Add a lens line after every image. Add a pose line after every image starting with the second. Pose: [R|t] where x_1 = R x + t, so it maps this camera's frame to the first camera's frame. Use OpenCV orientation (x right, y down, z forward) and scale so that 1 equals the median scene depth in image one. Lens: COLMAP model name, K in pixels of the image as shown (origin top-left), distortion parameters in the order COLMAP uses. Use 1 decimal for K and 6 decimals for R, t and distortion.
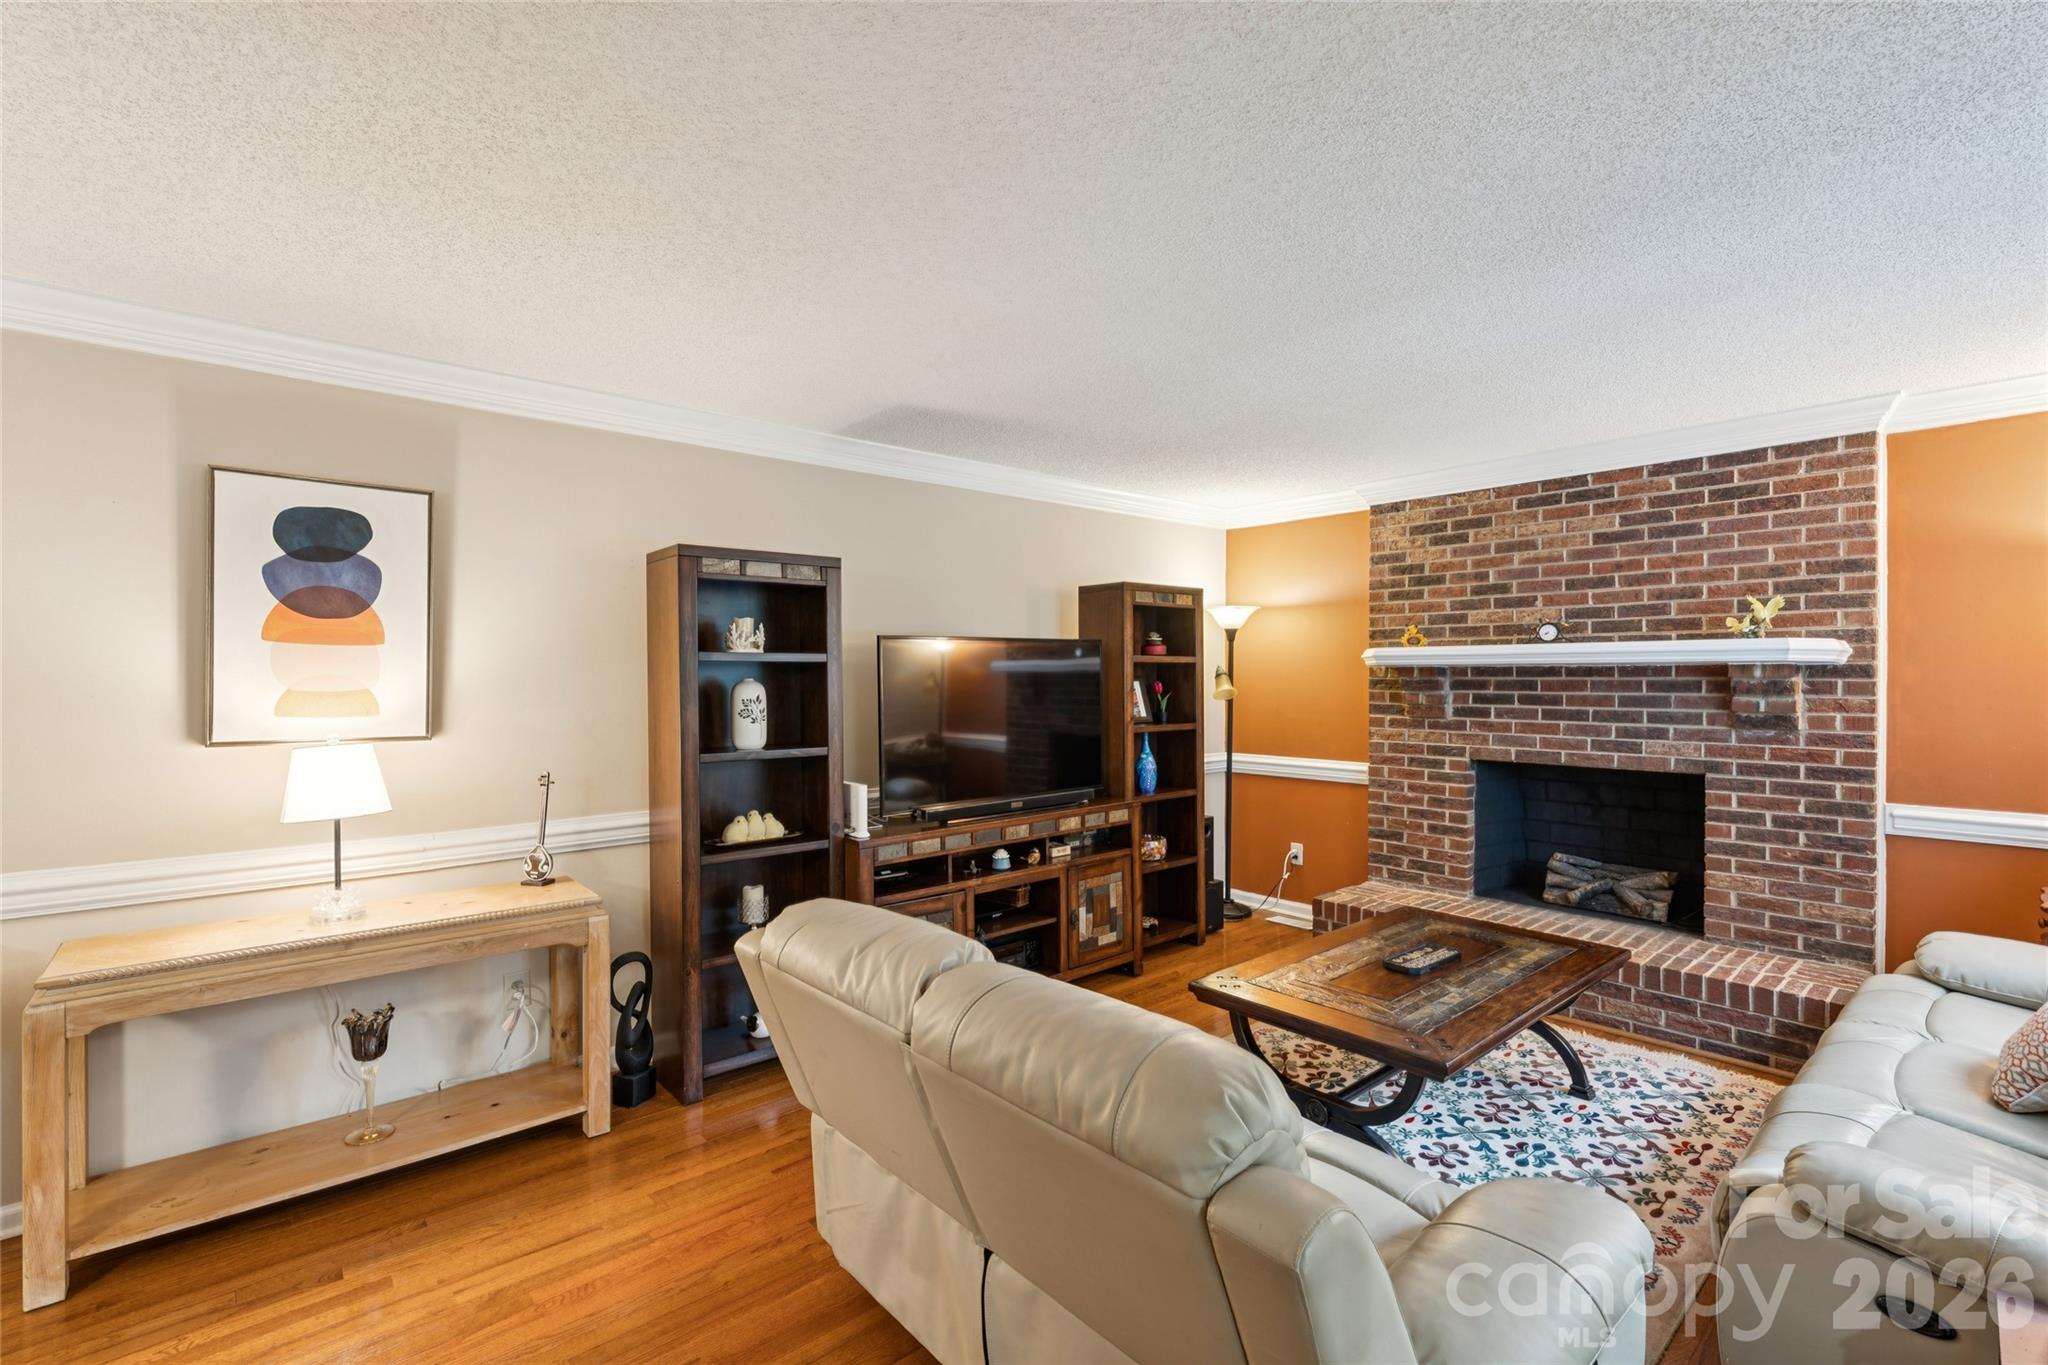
lens RADIAL K [[931.6, 0, 1019.1], [0, 931.6, 682.8], [0, 0, 1]] dist [-0.003693, 0.000218]
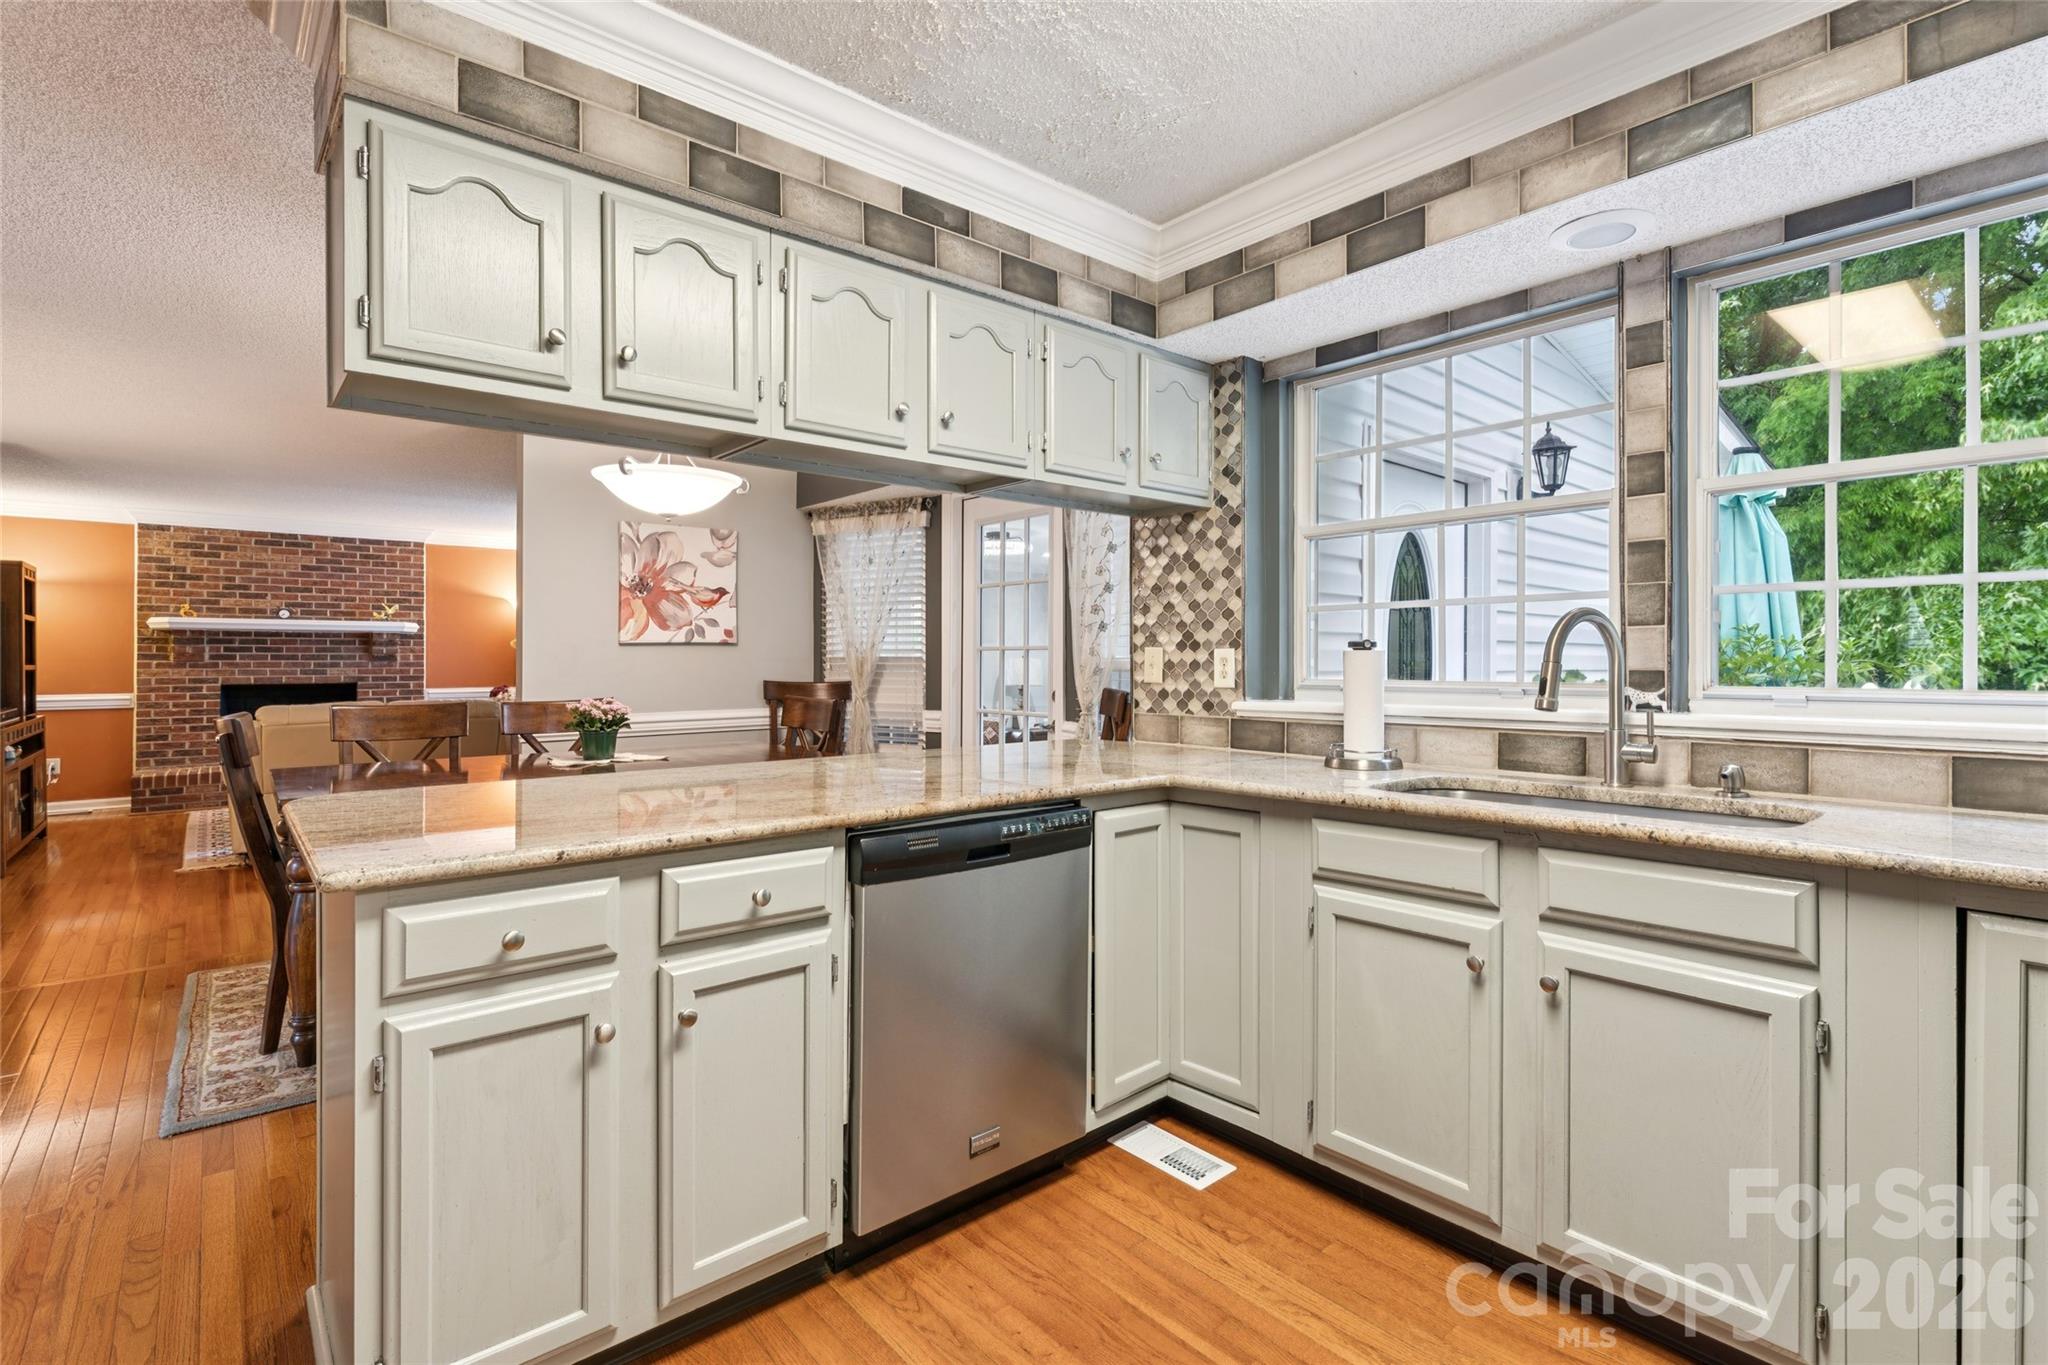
lens RADIAL K [[931.6, 0, 984.1], [0, 931.6, 652.1], [0, 0, 1]] dist [-0.003693, 0.000218]
pose [[0.043215, 0.012859, 0.998983, -1.295032], [0.010584, 0.999855, -0.013328, 0.066471], [-0.999010, 0.011149, 0.043073, -0.532931]]
